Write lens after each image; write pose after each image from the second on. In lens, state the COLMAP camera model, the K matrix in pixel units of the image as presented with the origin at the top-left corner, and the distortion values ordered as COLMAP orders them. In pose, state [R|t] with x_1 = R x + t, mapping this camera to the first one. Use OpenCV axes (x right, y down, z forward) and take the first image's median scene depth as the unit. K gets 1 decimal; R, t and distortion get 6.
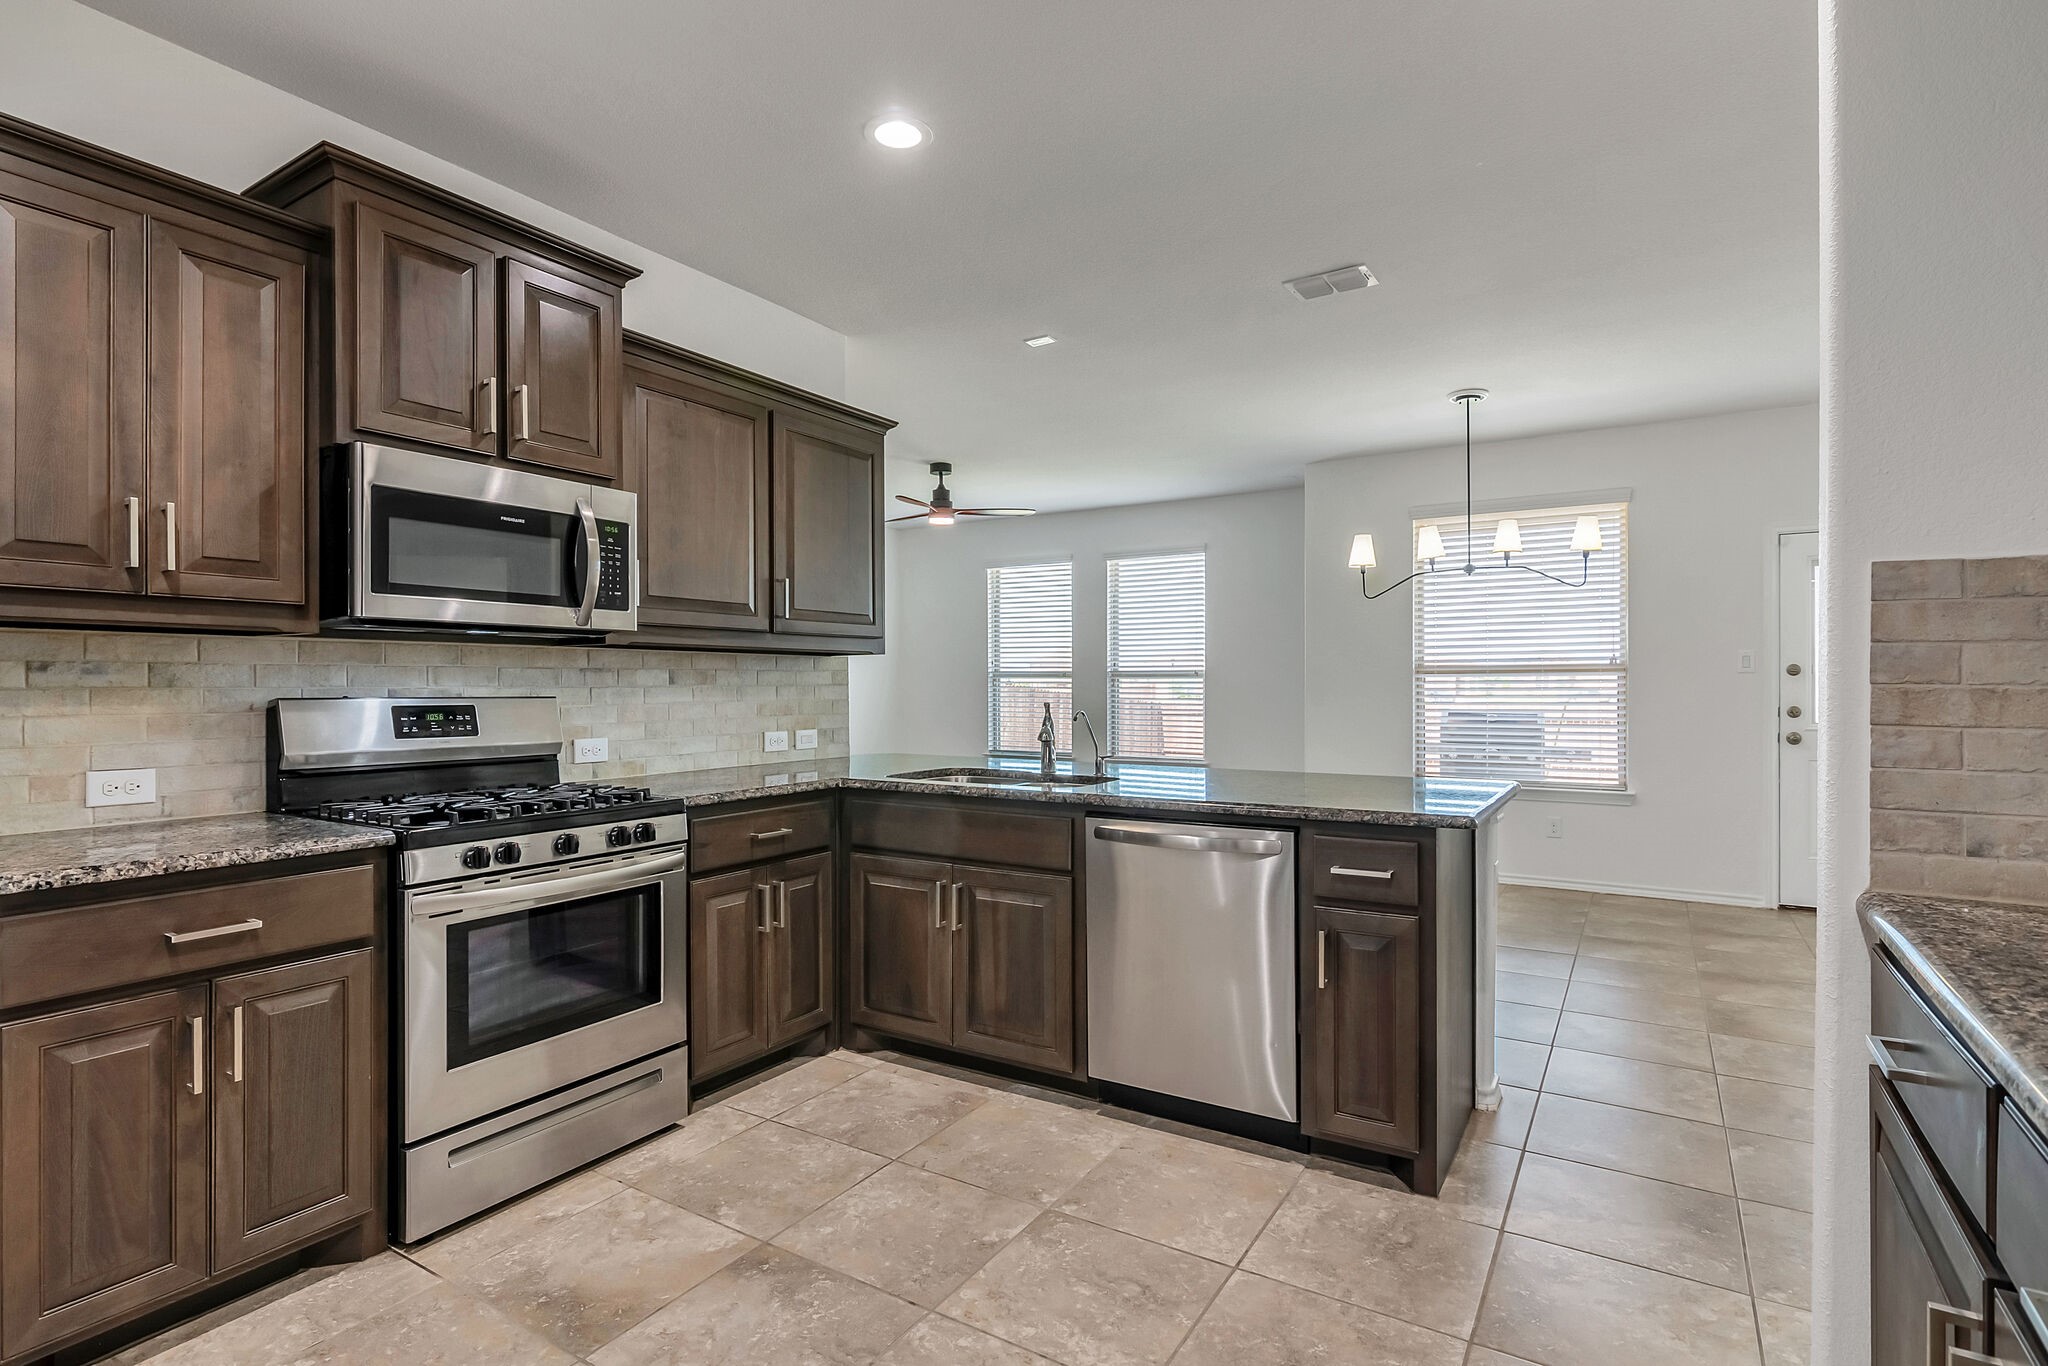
lens RADIAL K [[974.2, 0, 1036.9], [0, 974.2, 687.7], [0, 0, 1]] dist [0.000173, -0.000053]
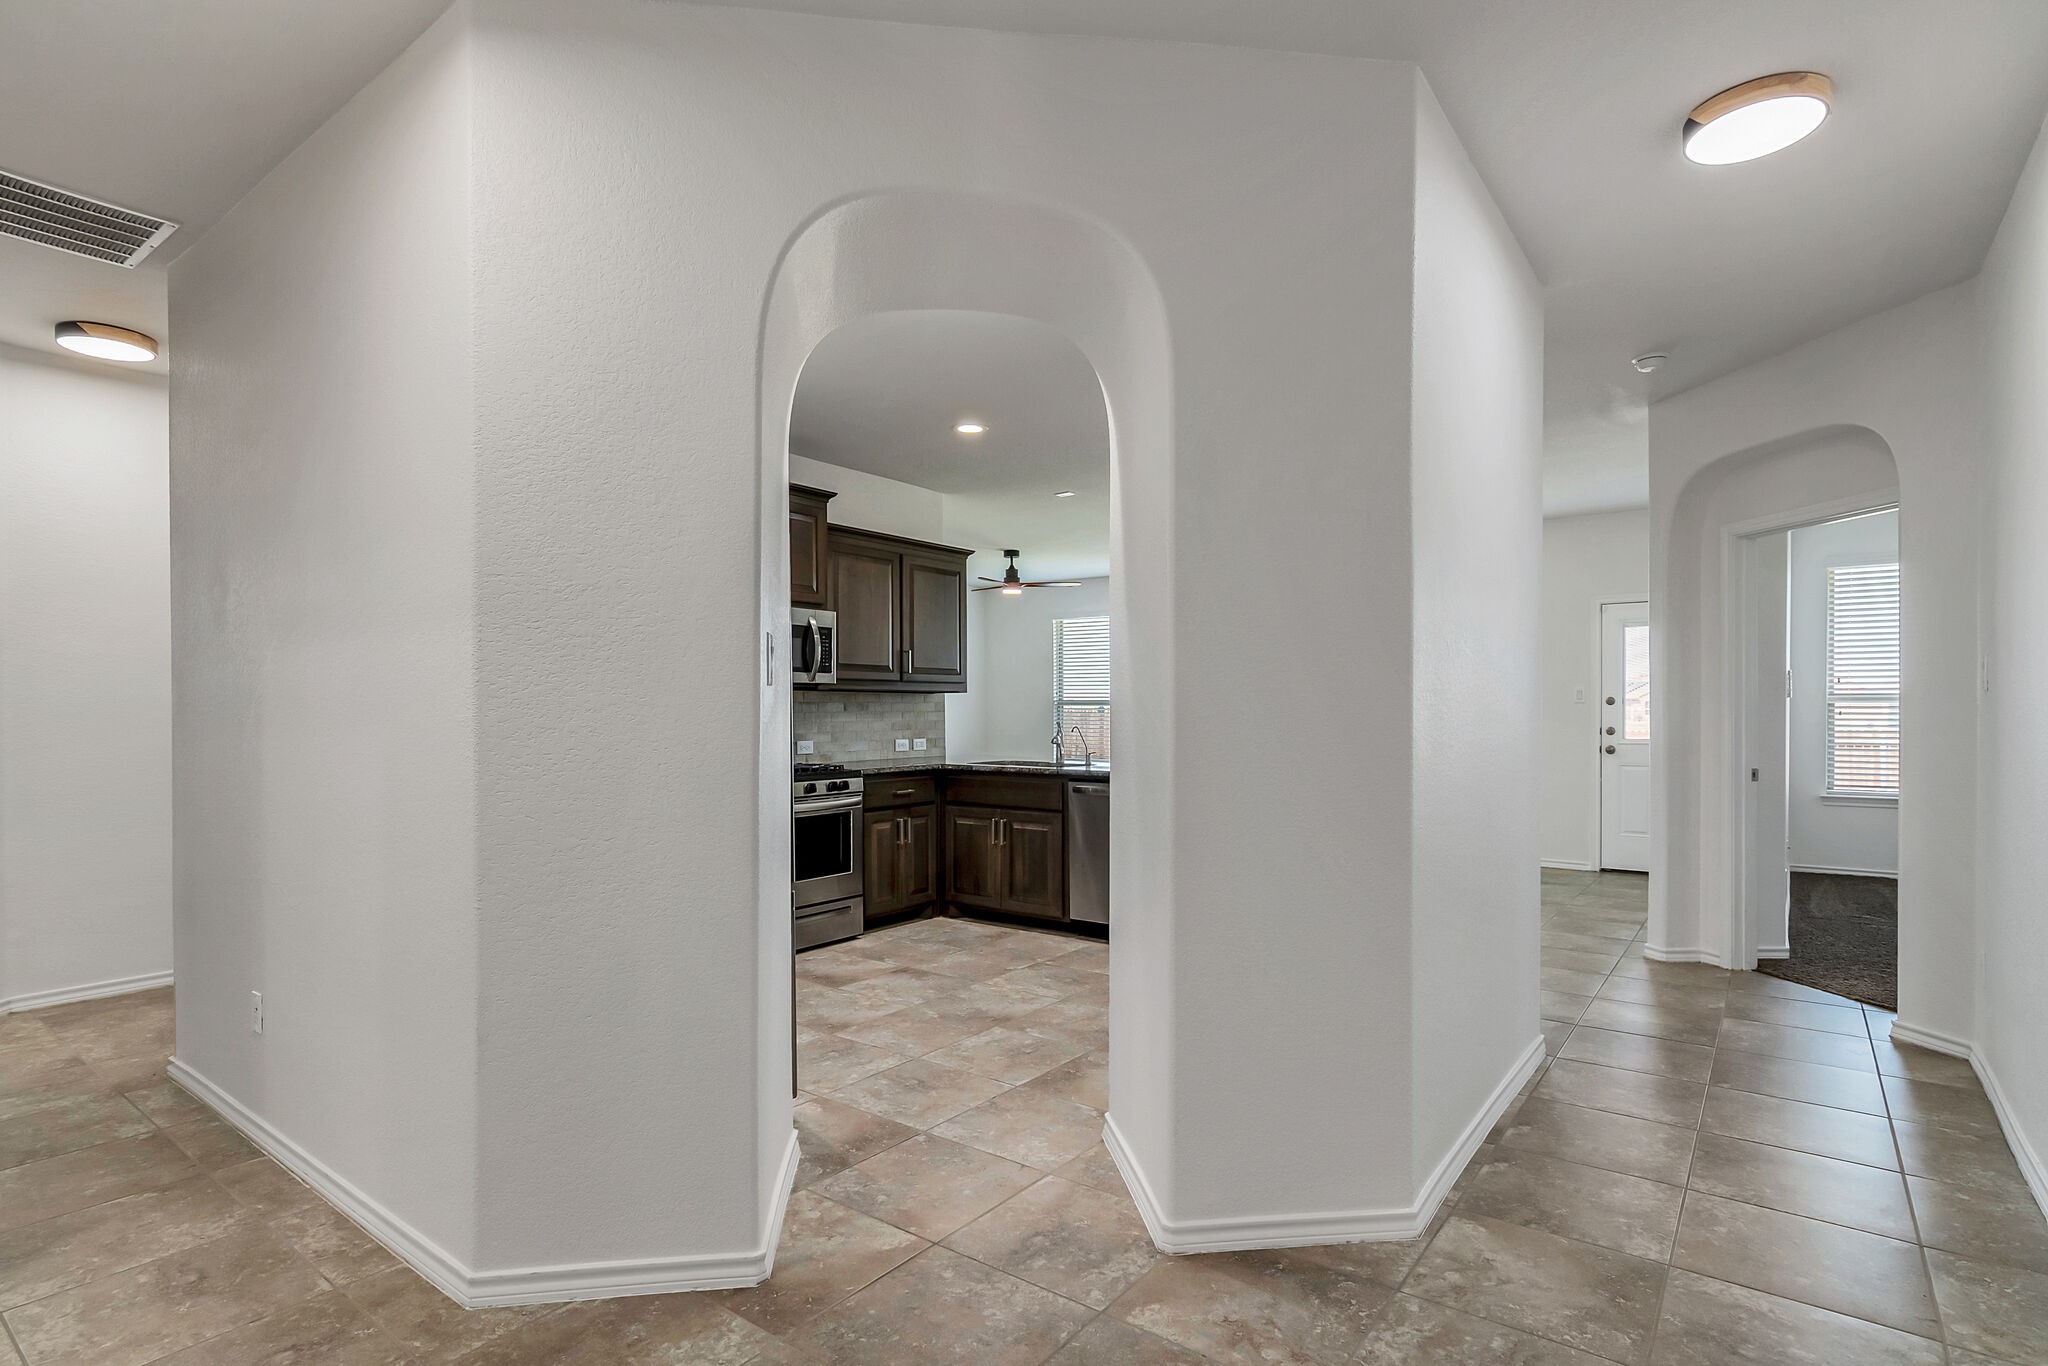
lens RADIAL K [[986.3, 0, 1061.0], [0, 986.3, 712.4], [0, 0, 1]] dist [0.000401, 0.000090]
pose [[0.997257, 0.000902, -0.074008, 0.158285], [-0.000923, 1.000000, -0.000252, -0.001088], [0.074008, 0.000320, 0.997258, -0.817477]]
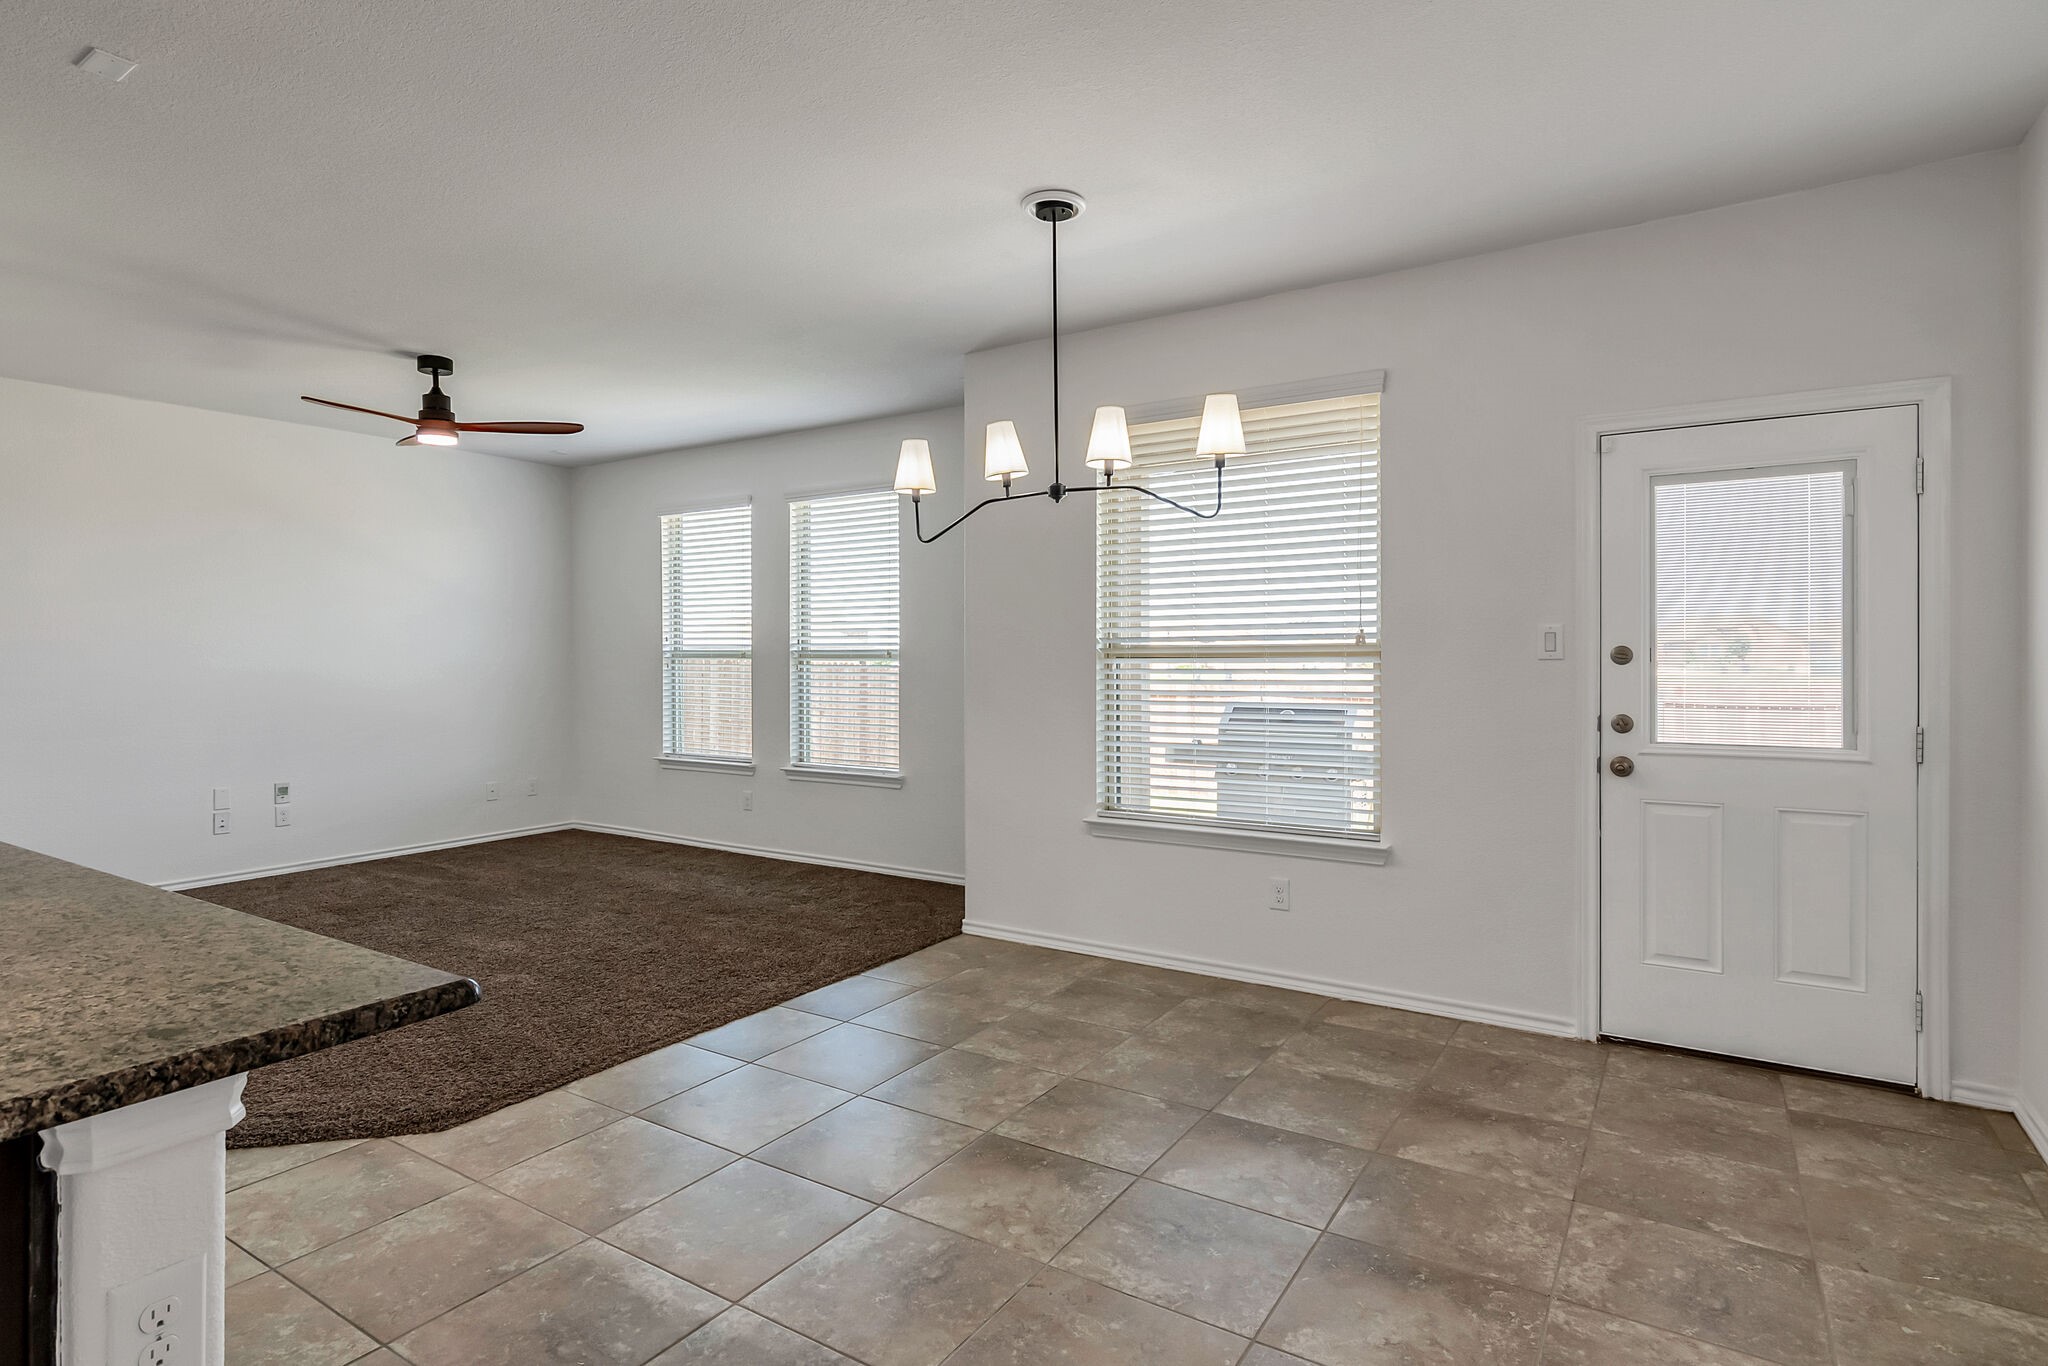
lens RADIAL K [[1026.6, 0, 998.7], [0, 1026.6, 663.6], [0, 0, 1]] dist [0.006300, 0.000336]
pose [[0.999733, -0.003008, -0.022890, 0.681090], [0.003155, 0.999975, 0.006388, -0.031686], [0.022870, -0.006459, 0.999718, 0.582037]]
